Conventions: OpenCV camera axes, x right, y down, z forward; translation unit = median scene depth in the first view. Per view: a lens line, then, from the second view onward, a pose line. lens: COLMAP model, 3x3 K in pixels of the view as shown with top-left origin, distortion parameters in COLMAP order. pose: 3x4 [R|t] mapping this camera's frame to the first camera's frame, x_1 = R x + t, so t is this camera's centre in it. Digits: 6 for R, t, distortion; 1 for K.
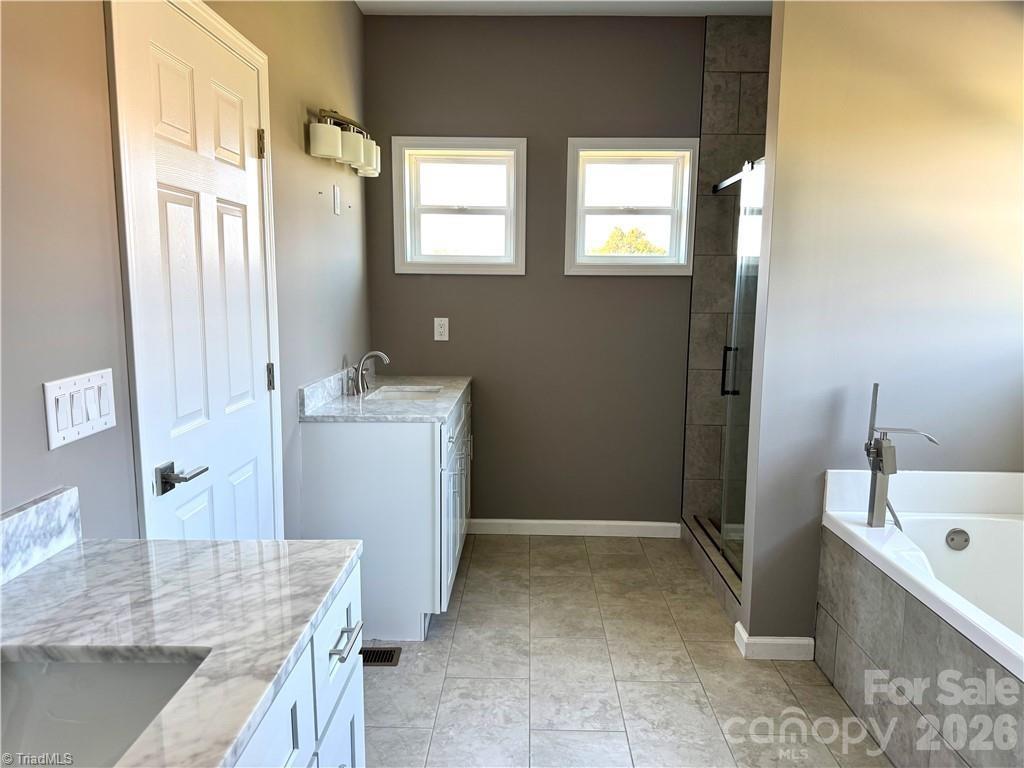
lens RADIAL K [[728.1, 0, 511.9], [0, 728.1, 385.7], [0, 0, 1]] dist [0.038243, -0.026991]
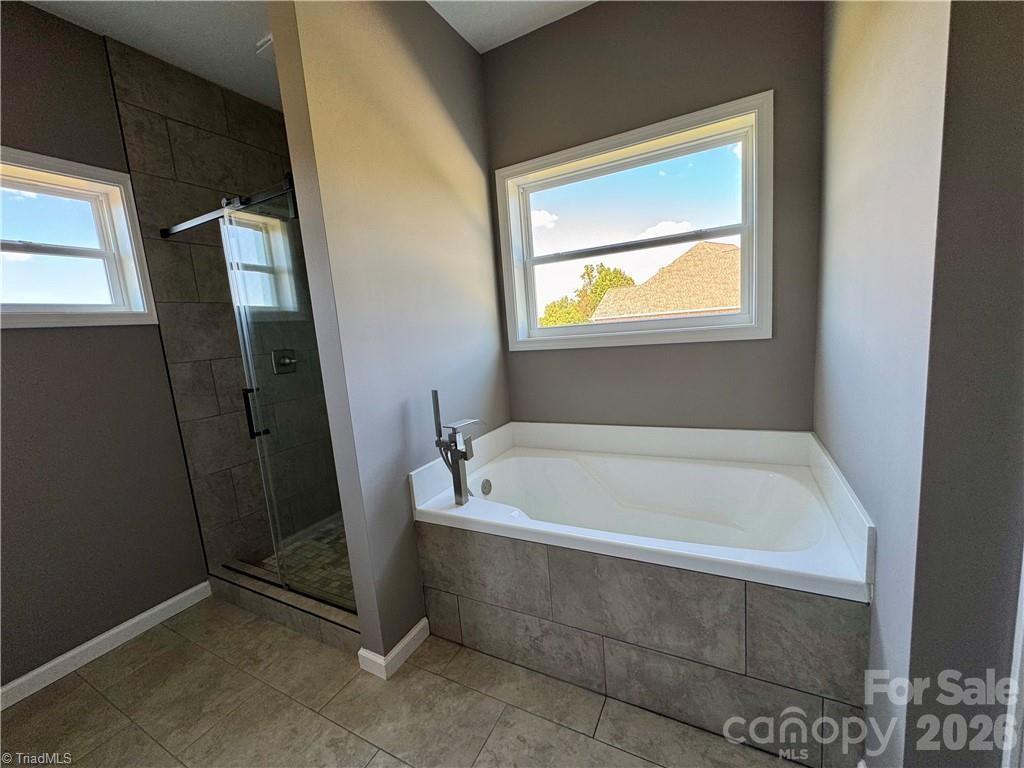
lens RADIAL K [[408.8, 0, 516.3], [0, 408.8, 385.2], [0, 0, 1]] dist [-0.006944, 0.000014]
pose [[0.437489, -0.171227, 0.882771, -0.025638], [0.205293, 0.974796, 0.087336, -0.031509], [-0.875476, 0.143018, 0.461614, 0.430658]]
